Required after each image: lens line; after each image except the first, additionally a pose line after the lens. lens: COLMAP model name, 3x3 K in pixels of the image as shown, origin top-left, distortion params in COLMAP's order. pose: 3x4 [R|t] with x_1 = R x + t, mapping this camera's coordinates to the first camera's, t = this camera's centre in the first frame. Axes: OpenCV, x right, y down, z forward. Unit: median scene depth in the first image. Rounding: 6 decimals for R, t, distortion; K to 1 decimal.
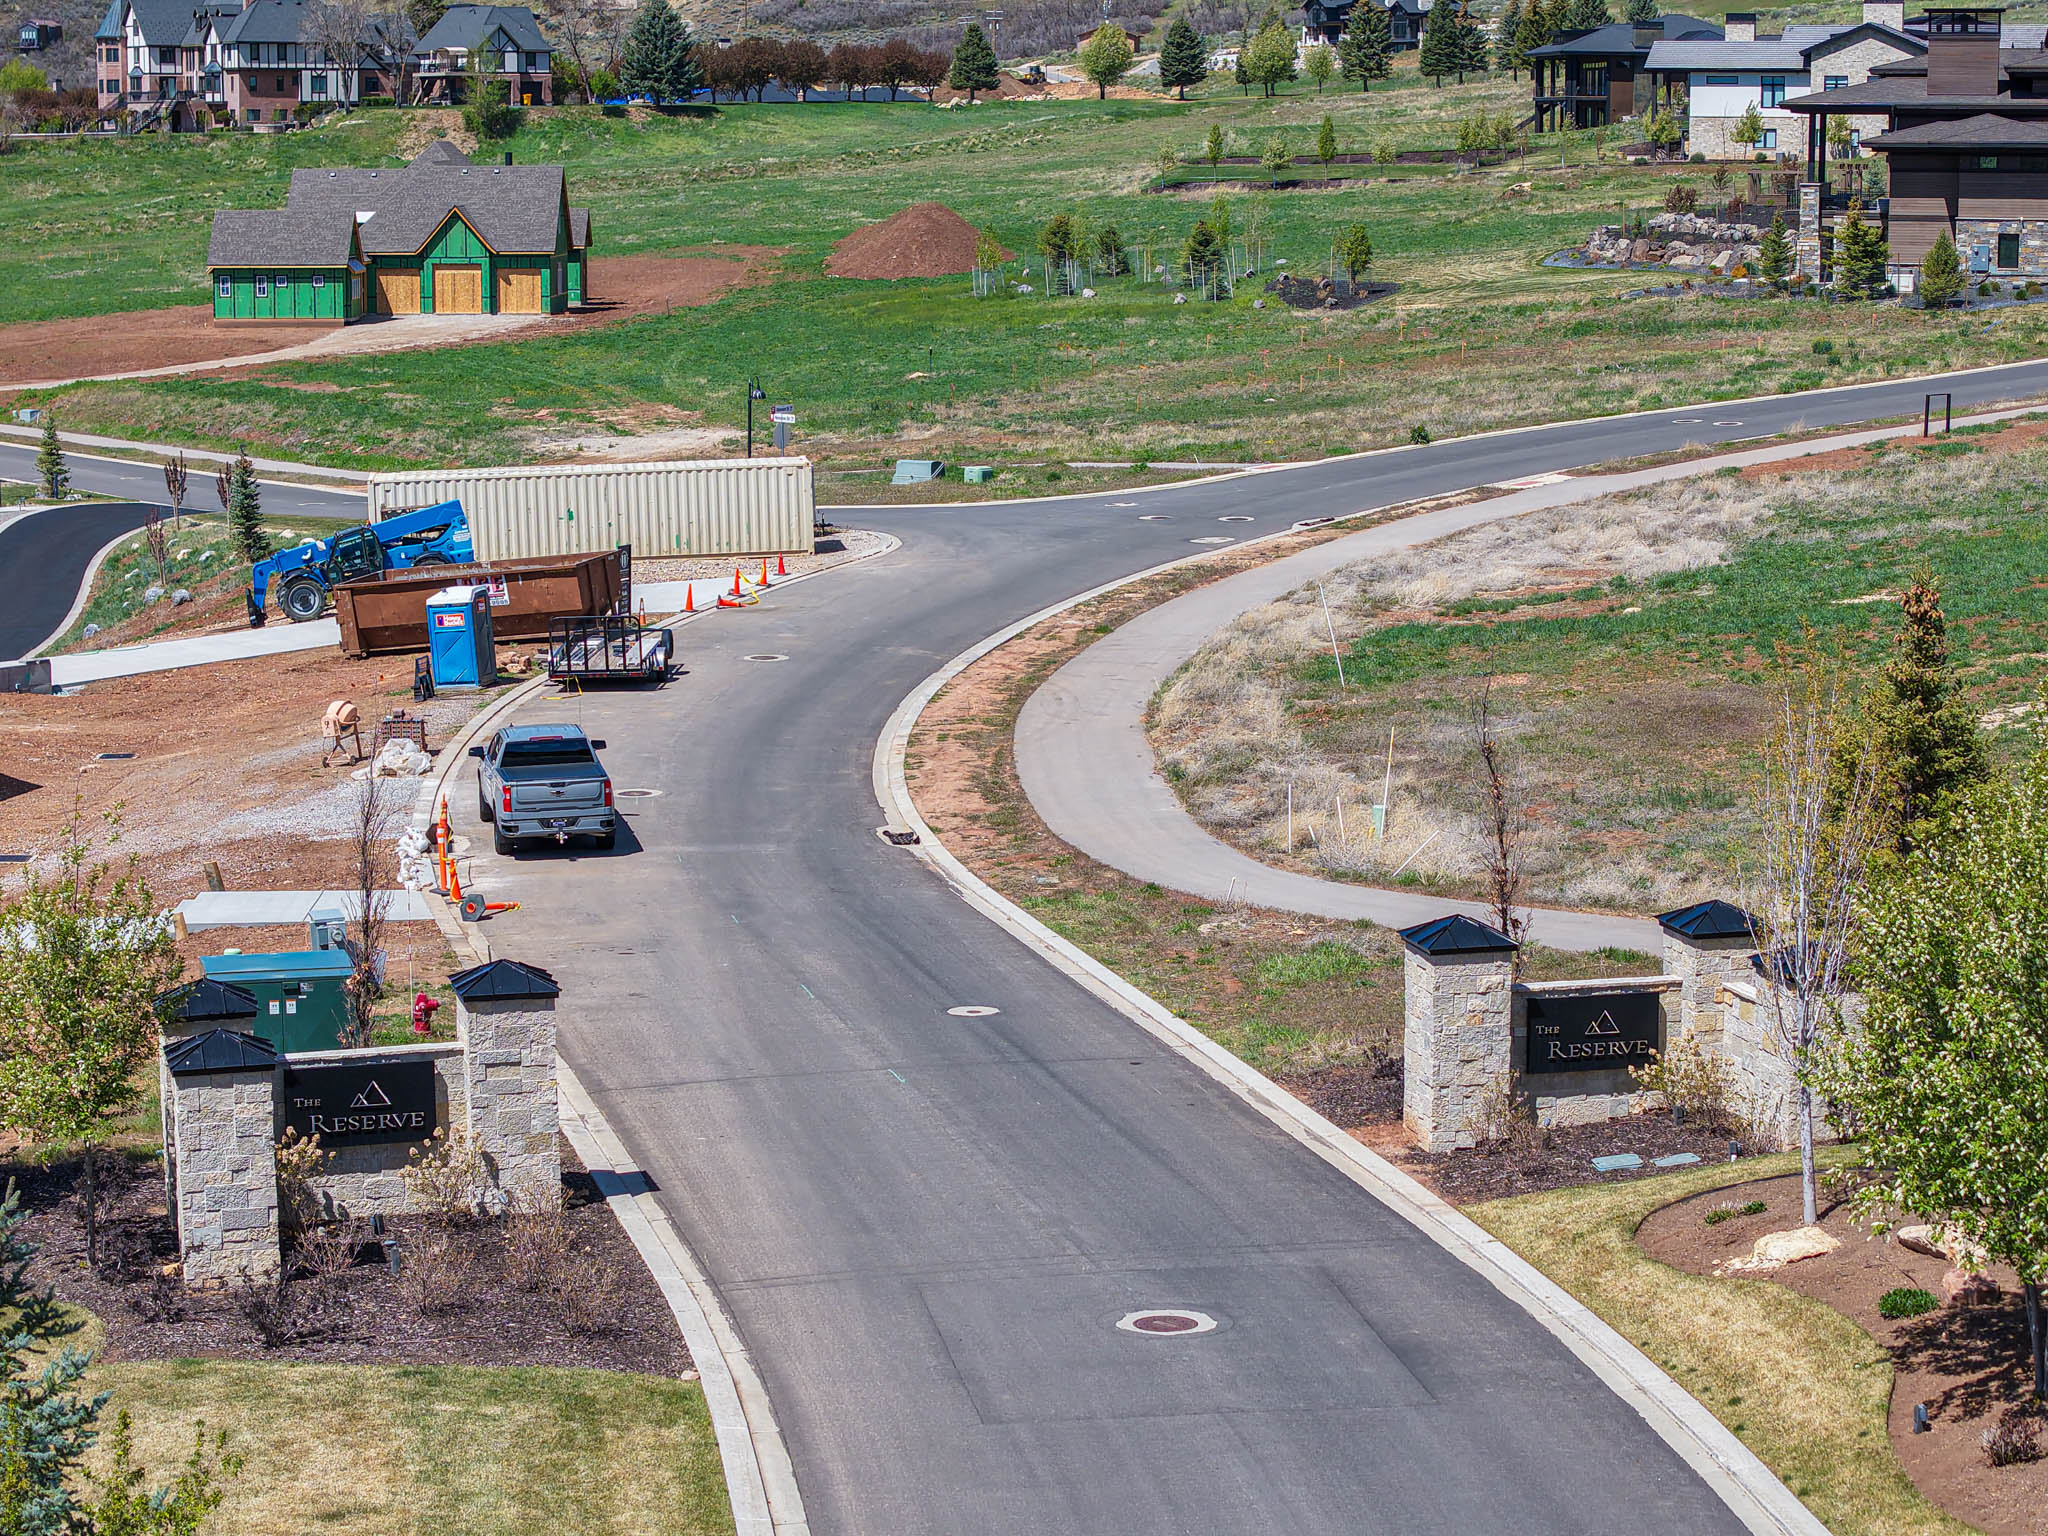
lens RADIAL K [[4280.6, 0, 1024.0], [0, 4280.6, 768.0], [0, 0, 1]] dist [-0.094727, 0.285553]
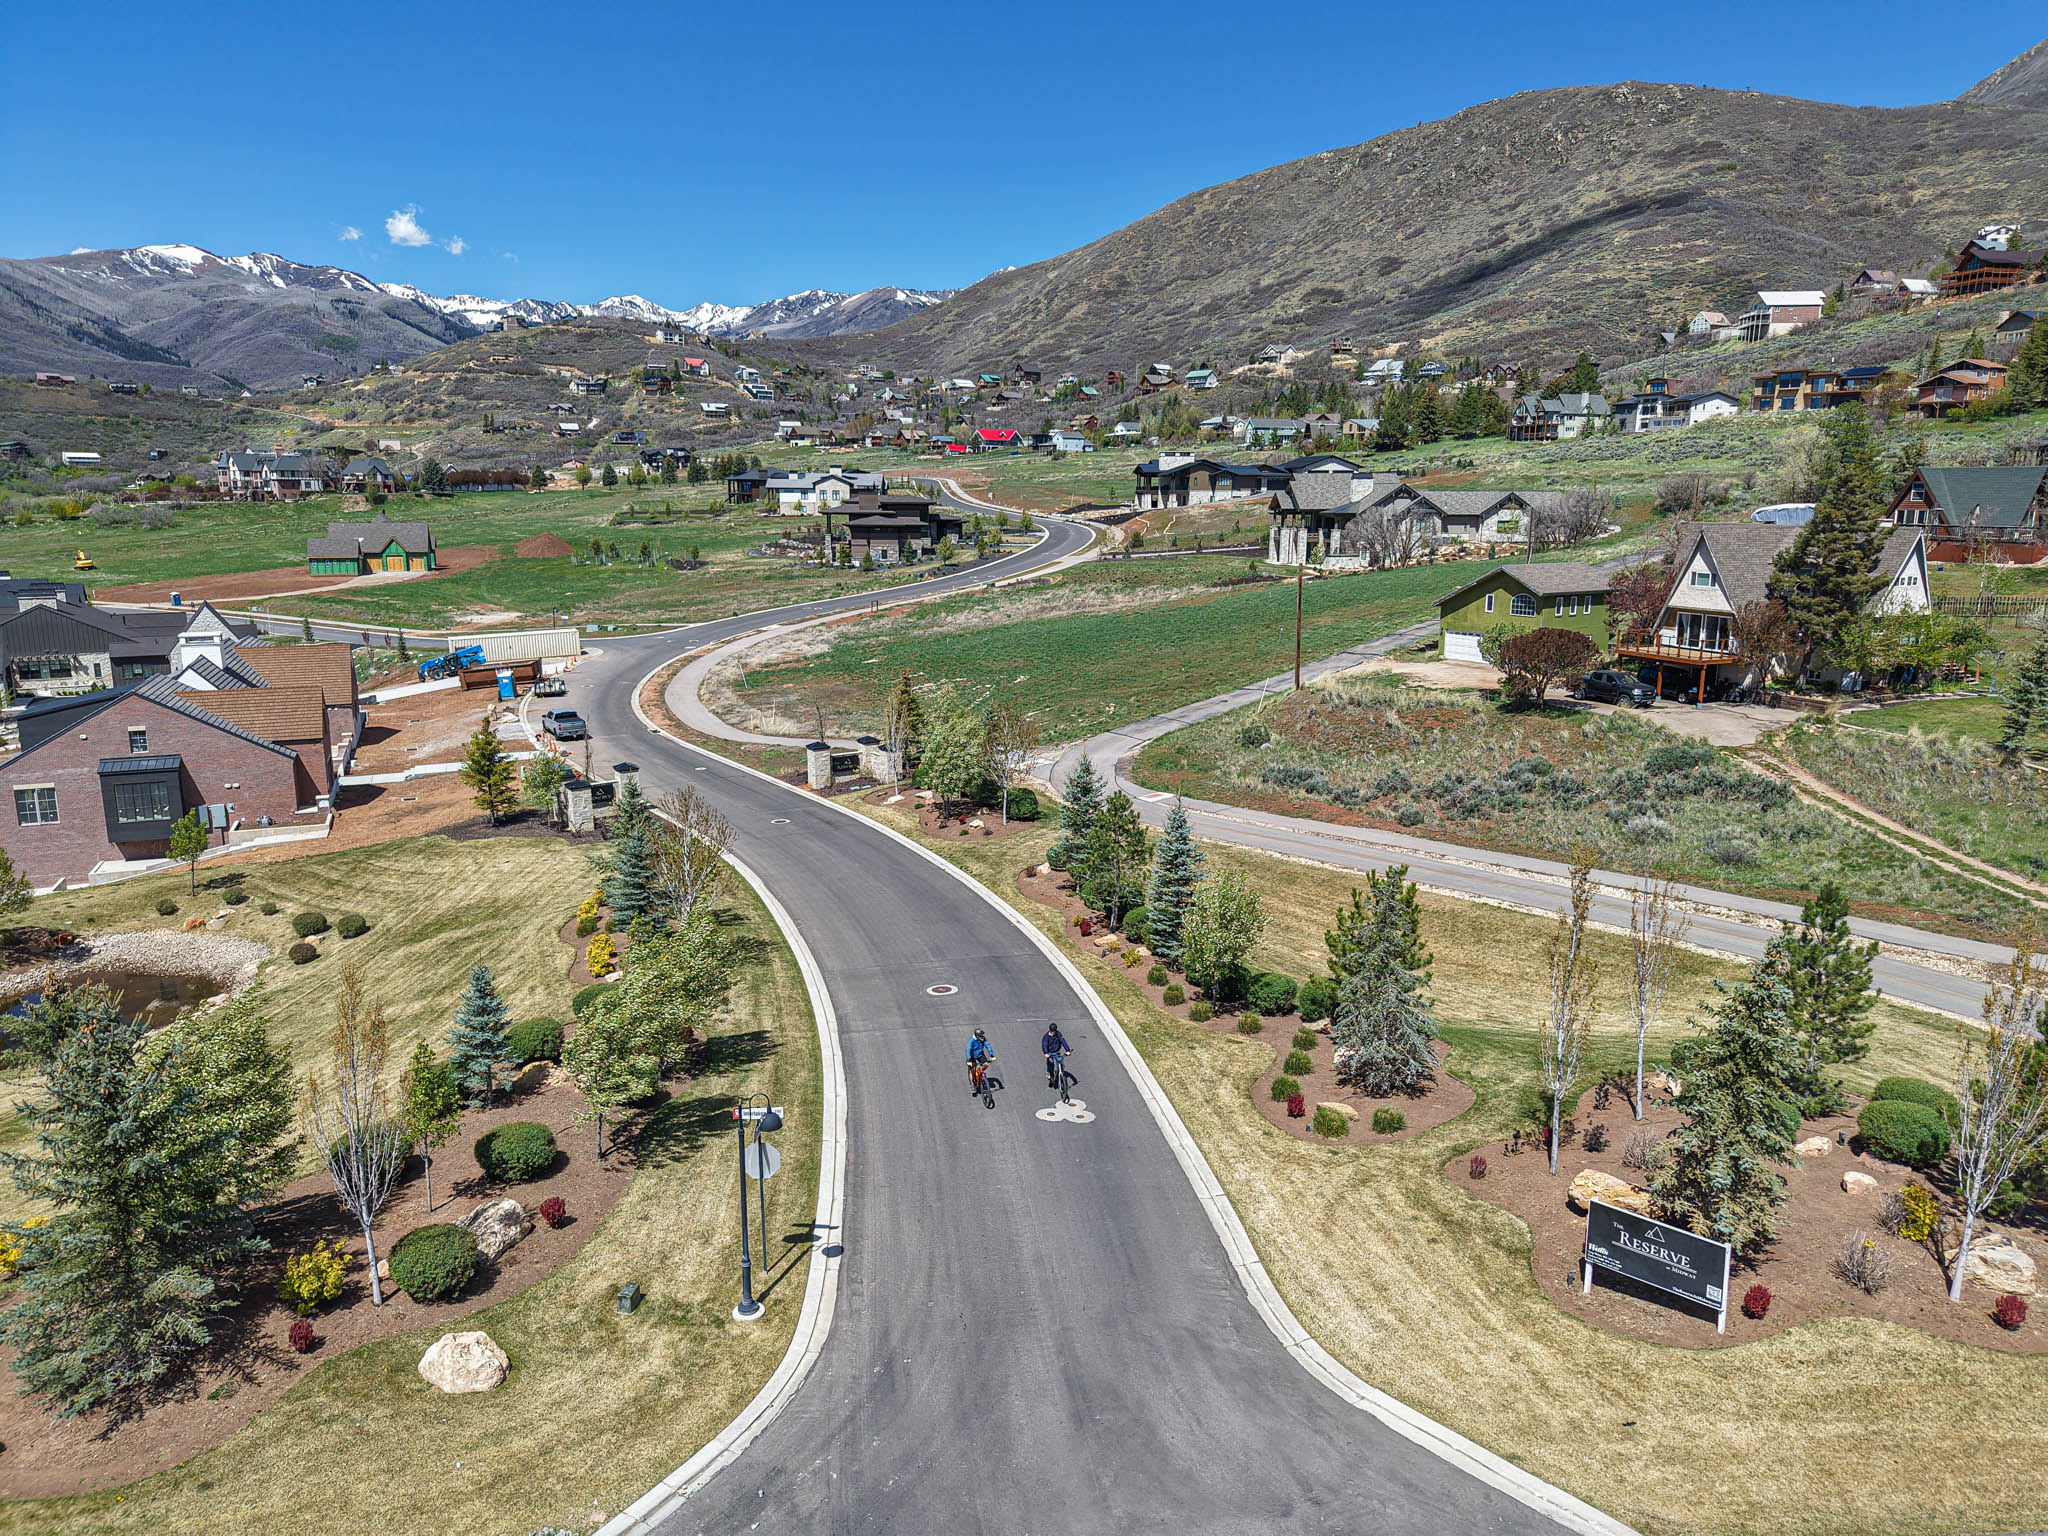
lens RADIAL K [[1372.1, 0, 1024.0], [0, 1372.1, 768.0], [0, 0, 1]] dist [0.009740, -0.007154]
pose [[0.942416, -0.064002, 0.328261, -0.056769], [0.045650, 0.996949, 0.063322, -0.007187], [-0.331312, -0.044691, 0.942462, -0.167704]]
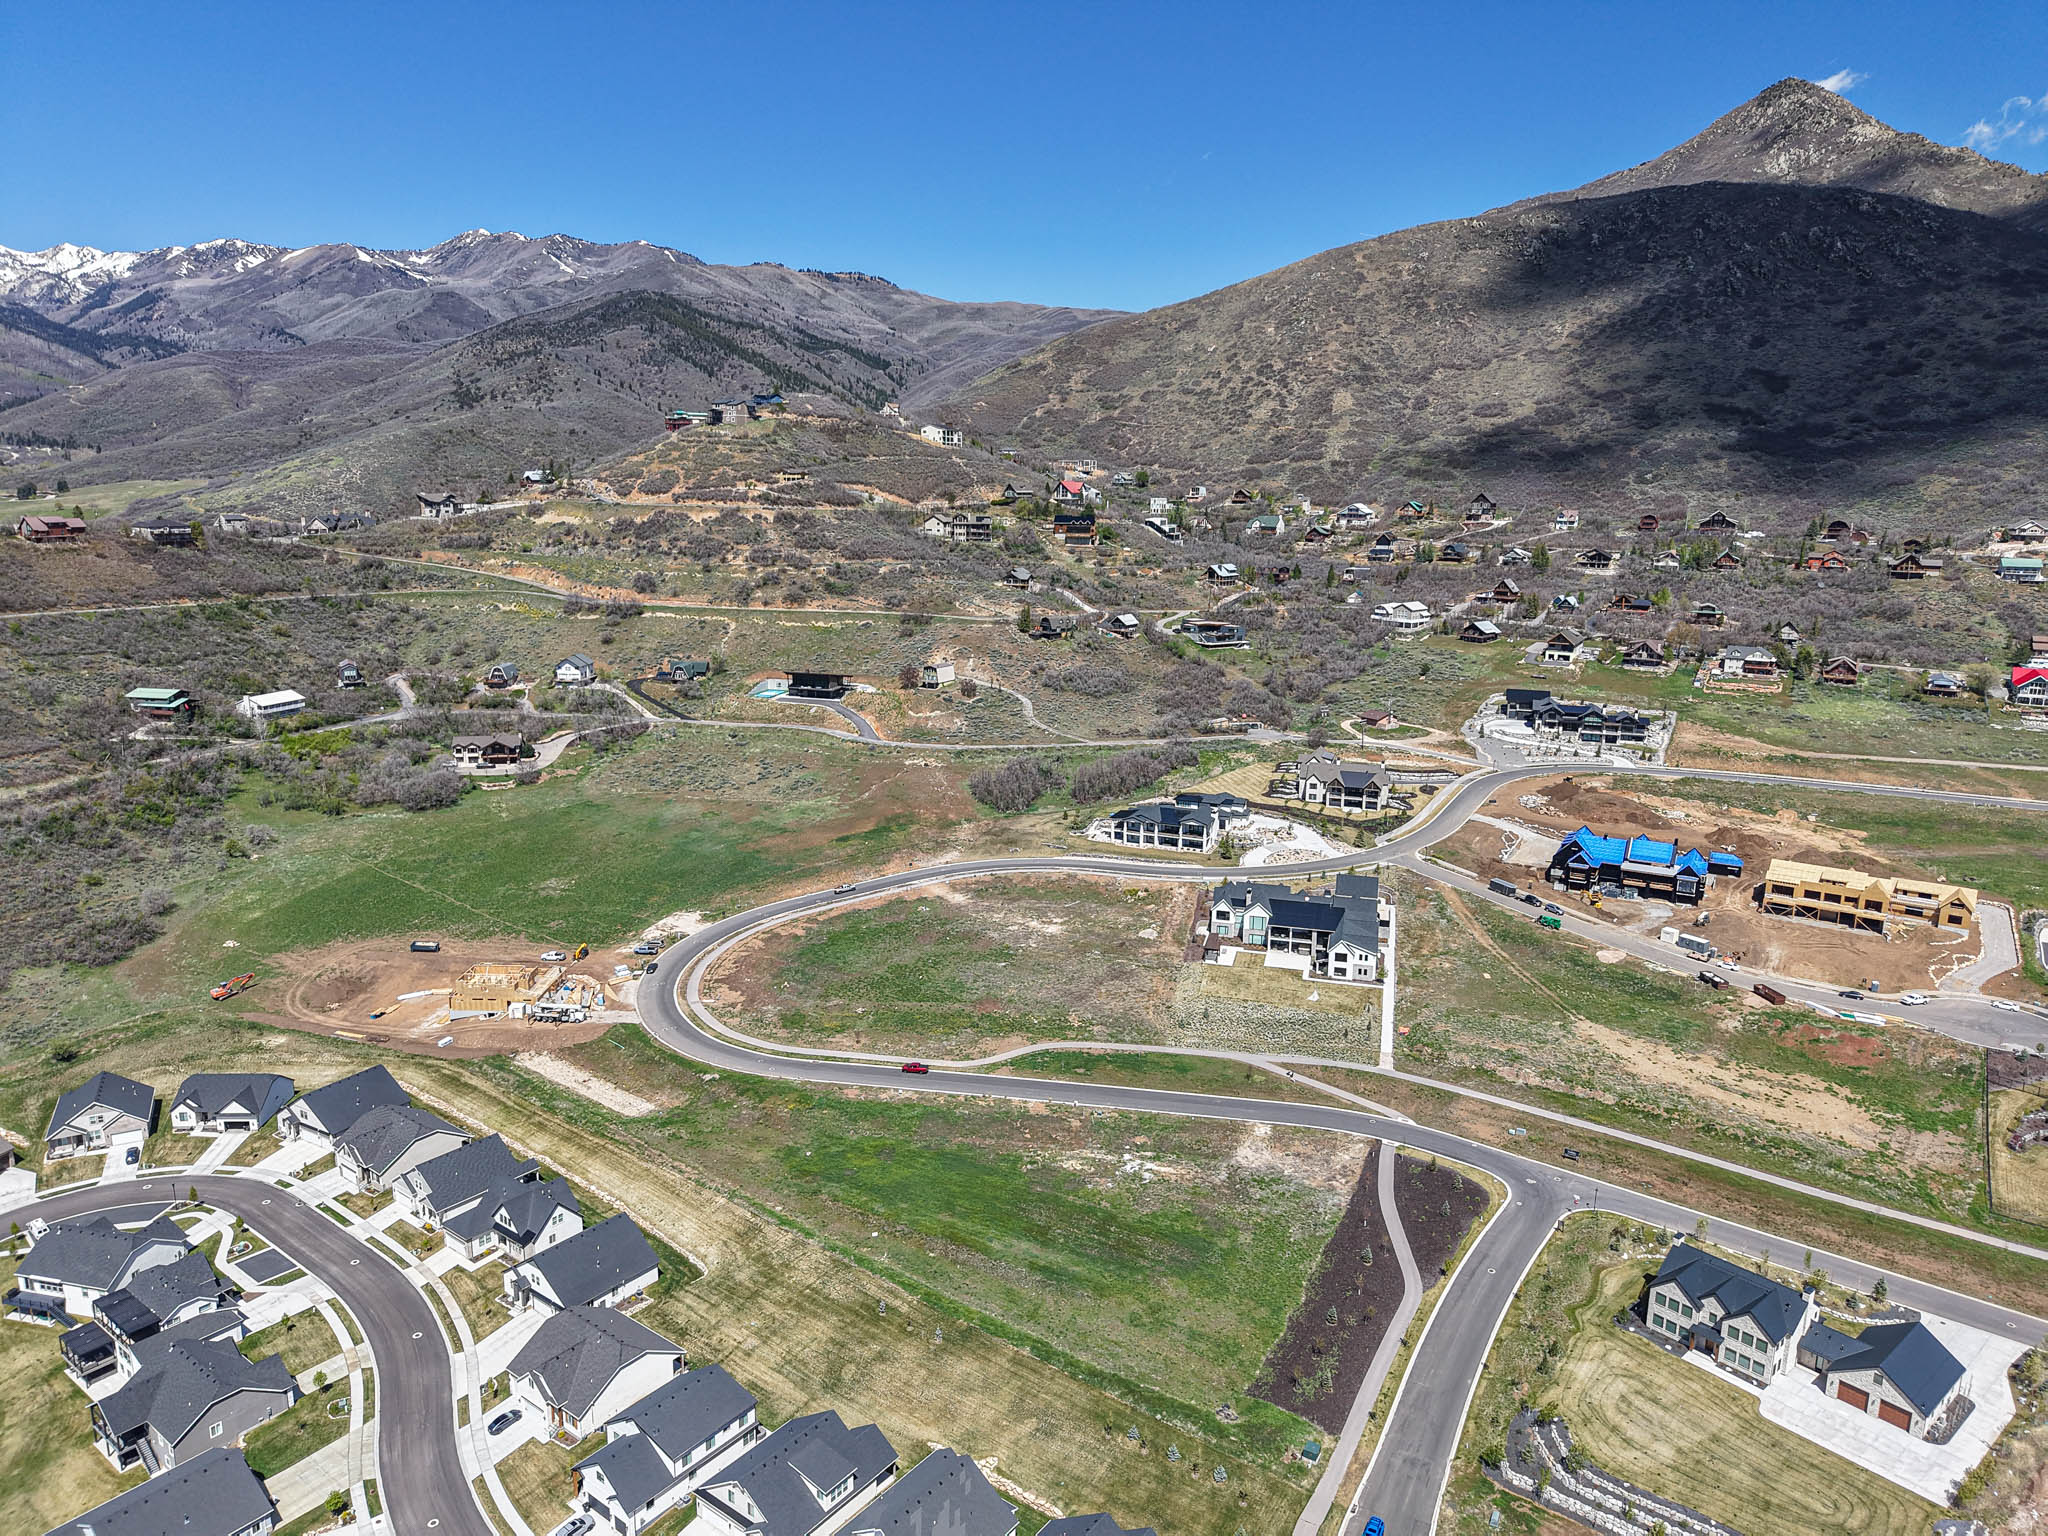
lens RADIAL K [[1369.9, 0, 1024.0], [0, 1369.9, 768.0], [0, 0, 1]] dist [0.016114, -0.012677]
pose [[0.733961, -0.137893, 0.665046, -2.288418], [0.088448, 0.990241, 0.107706, -1.003118], [-0.673408, -0.020230, 0.738994, 2.786514]]
